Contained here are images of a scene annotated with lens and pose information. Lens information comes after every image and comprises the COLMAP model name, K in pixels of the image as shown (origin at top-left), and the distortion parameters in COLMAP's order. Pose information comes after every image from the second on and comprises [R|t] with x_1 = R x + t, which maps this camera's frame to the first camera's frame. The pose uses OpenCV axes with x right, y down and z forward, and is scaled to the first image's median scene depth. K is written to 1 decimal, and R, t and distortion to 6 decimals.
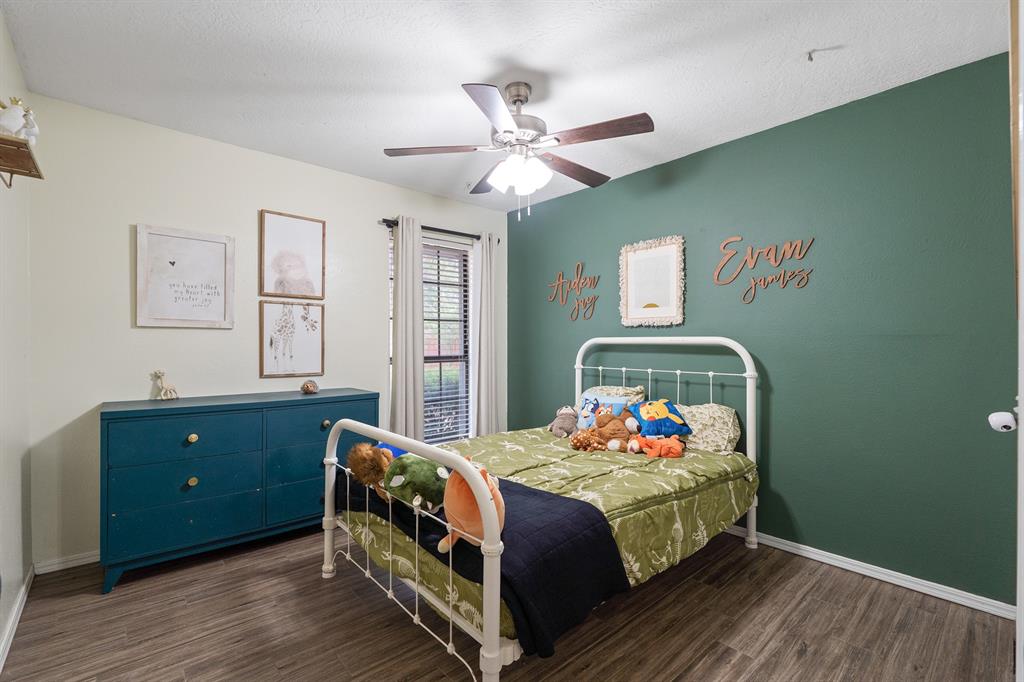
lens RADIAL K [[455.5, 0, 513.8], [0, 455.5, 349.1], [0, 0, 1]] dist [-0.001923, 0.000332]
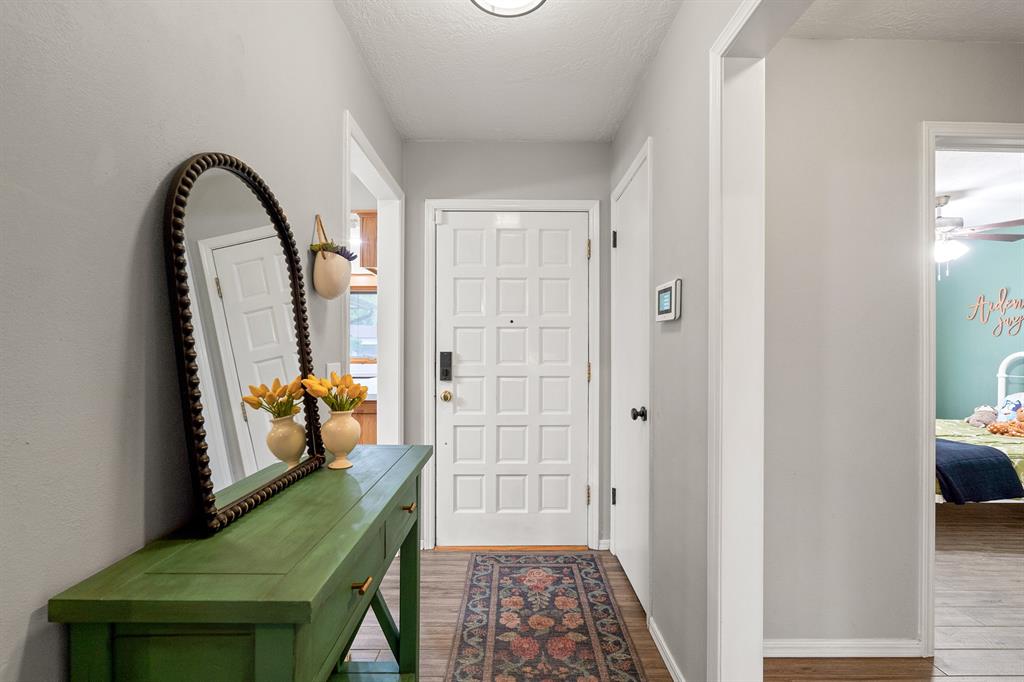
lens RADIAL K [[455.5, 0, 513.8], [0, 455.5, 349.1], [0, 0, 1]] dist [-0.001923, 0.000332]
pose [[0.755060, 0.003140, -0.655648, -0.049605], [-0.010409, 0.999920, -0.007199, -0.010018], [0.655573, 0.012260, 0.755032, -0.867663]]
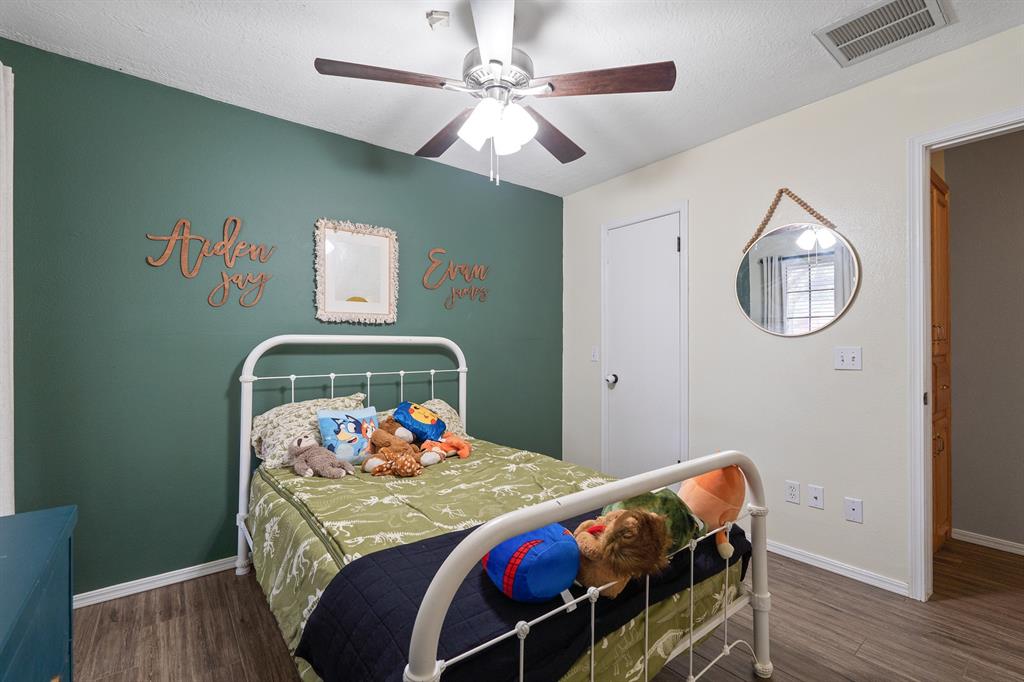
lens RADIAL K [[450.6, 0, 512.2], [0, 450.6, 347.0], [0, 0, 1]] dist [-0.002531, -0.000570]
pose [[0.061782, -0.005582, 0.998074, -0.561017], [0.011759, 0.999919, 0.004864, -0.005883], [-0.998020, 0.011435, 0.061842, 0.686113]]
